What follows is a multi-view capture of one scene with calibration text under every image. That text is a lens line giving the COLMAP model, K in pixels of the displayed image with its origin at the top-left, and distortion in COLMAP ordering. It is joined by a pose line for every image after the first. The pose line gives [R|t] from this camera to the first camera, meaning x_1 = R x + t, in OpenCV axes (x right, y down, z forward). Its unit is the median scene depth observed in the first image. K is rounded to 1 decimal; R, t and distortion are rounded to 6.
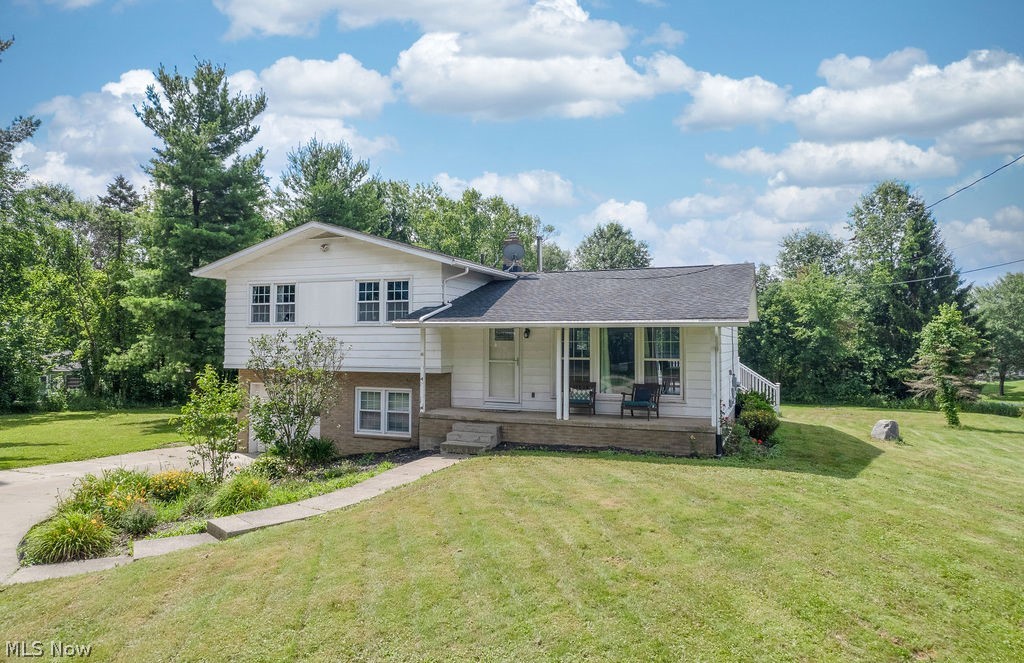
lens RADIAL K [[622.3, 0, 477.7], [0, 622.3, 415.2], [0, 0, 1]] dist [-0.027999, 0.001366]
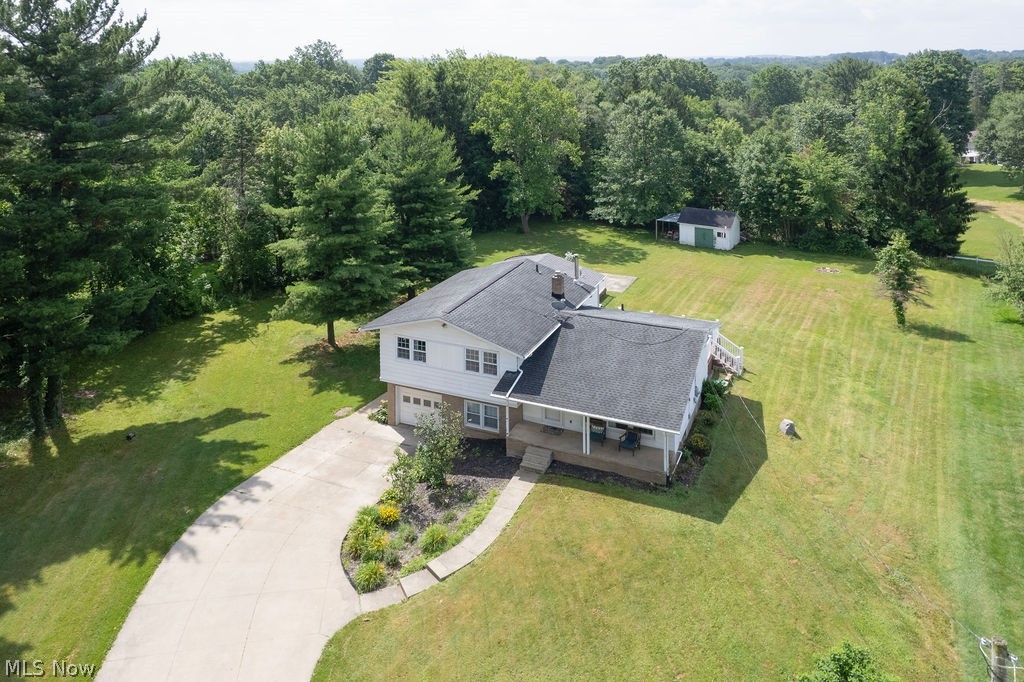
lens RADIAL K [[641.0, 0, 510.6], [0, 641.0, 214.6], [0, 0, 1]] dist [-0.001400, 0.000845]
pose [[0.999601, -0.016687, -0.022770, -0.025826], [0.019187, 0.993245, 0.114436, -0.753144], [0.020707, -0.114827, 0.993170, -0.657743]]
